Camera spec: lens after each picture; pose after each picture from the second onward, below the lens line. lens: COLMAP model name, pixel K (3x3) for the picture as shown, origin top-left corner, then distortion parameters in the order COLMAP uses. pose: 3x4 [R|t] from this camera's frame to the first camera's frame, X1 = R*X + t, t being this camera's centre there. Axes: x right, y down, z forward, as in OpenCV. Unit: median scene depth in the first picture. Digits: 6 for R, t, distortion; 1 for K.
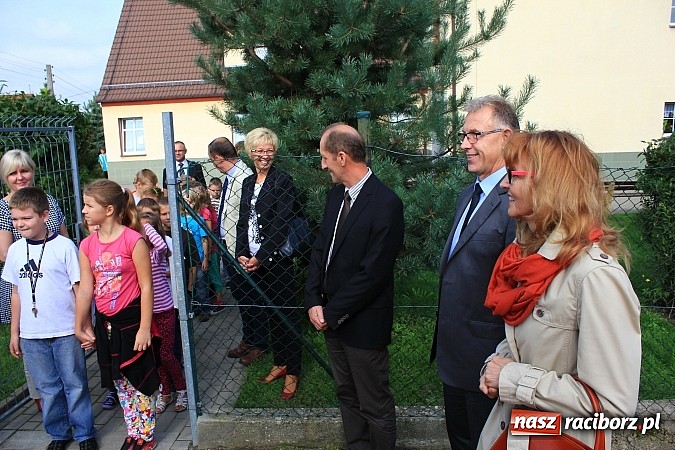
lens RADIAL K [[563.5, 0, 334.8], [0, 563.5, 229.0], [0, 0, 1]] dist [-0.171738, 0.156755]
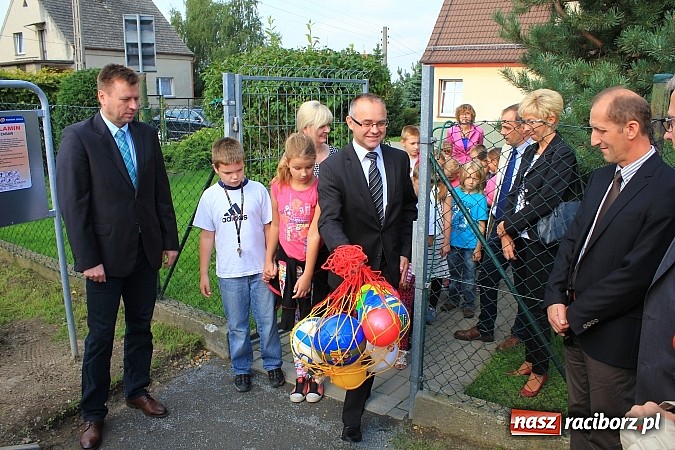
lens RADIAL K [[563.5, 0, 334.8], [0, 563.5, 229.0], [0, 0, 1]] dist [-0.171738, 0.156755]
pose [[0.845107, 0.160874, -0.509817, 0.051165], [-0.129985, 0.986864, 0.095936, -0.005811], [0.518554, -0.014808, 0.854917, 0.072262]]
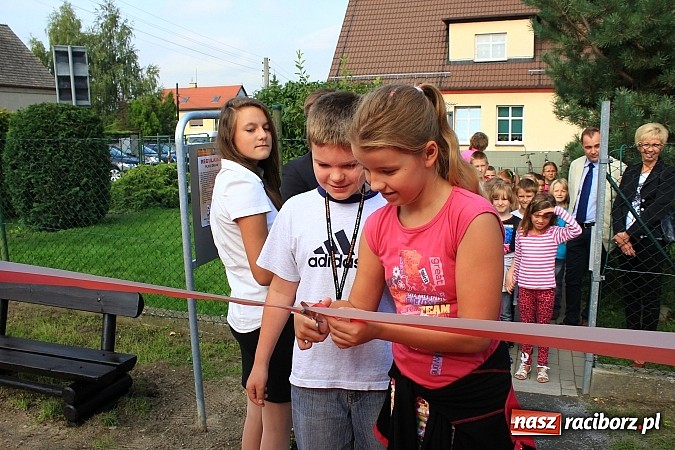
lens RADIAL K [[581.1, 0, 334.1], [0, 581.1, 225.5], [0, 0, 1]] dist [-0.179931, 0.186367]
pose [[0.948466, 0.071728, -0.308653, -0.288650], [-0.072826, 0.997313, 0.007975, 0.052048], [0.308396, 0.014914, 0.951141, -0.192089]]
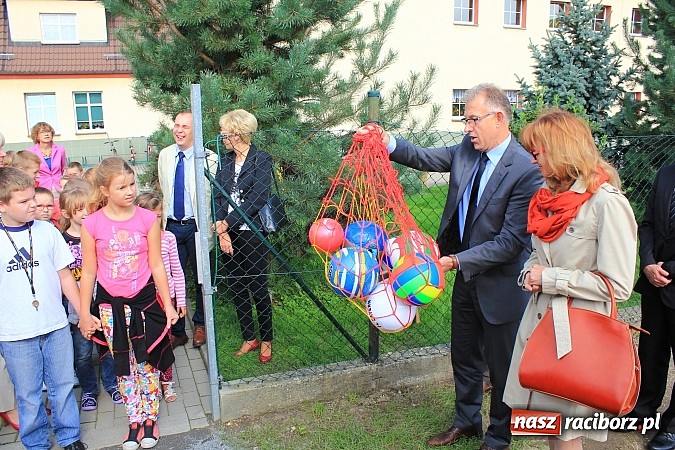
lens RADIAL K [[563.5, 0, 334.8], [0, 563.5, 229.0], [0, 0, 1]] dist [-0.171738, 0.156755]
pose [[0.926336, -0.060629, 0.371788, -0.282471], [0.050303, 0.998033, 0.037420, 0.013445], [-0.373325, -0.015961, 0.927563, -0.009420]]
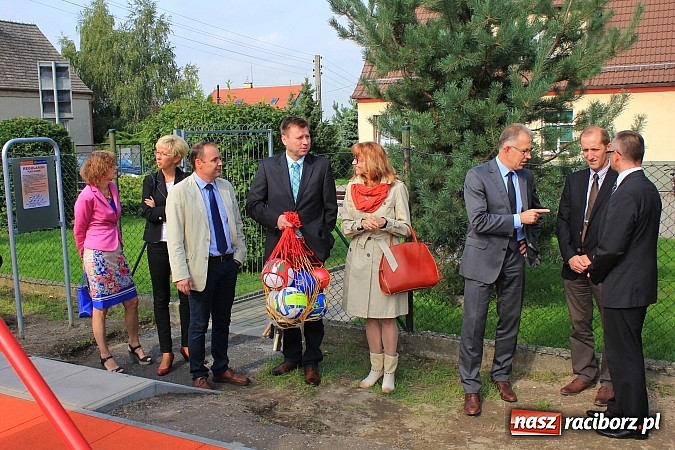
lens RADIAL K [[720.8, 0, 337.5], [0, 720.8, 225.0], [0, 0, 1]] dist [-0.158707, 0.219124]
pose [[0.895284, 0.069315, -0.440071, 0.485703], [-0.088298, 0.995834, -0.022782, 0.079640], [0.436658, 0.059254, 0.897674, -0.540321]]
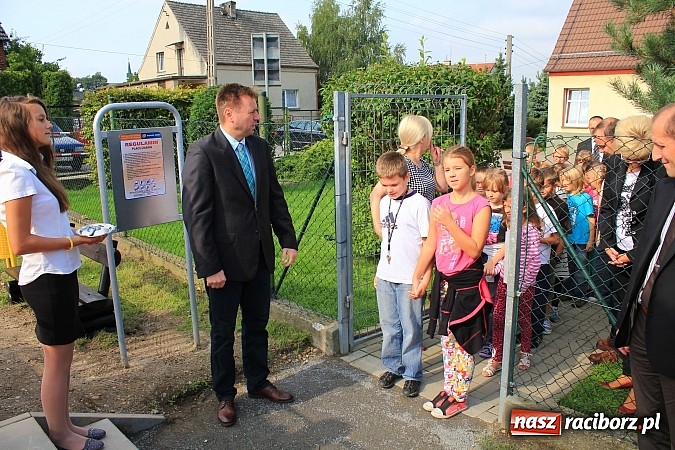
lens RADIAL K [[563.5, 0, 334.8], [0, 563.5, 229.0], [0, 0, 1]] dist [-0.171738, 0.156755]
pose [[0.712631, 0.171720, -0.680198, 0.101797], [-0.135298, 0.985019, 0.106925, -0.011167], [0.688369, 0.015831, 0.725188, 0.045403]]
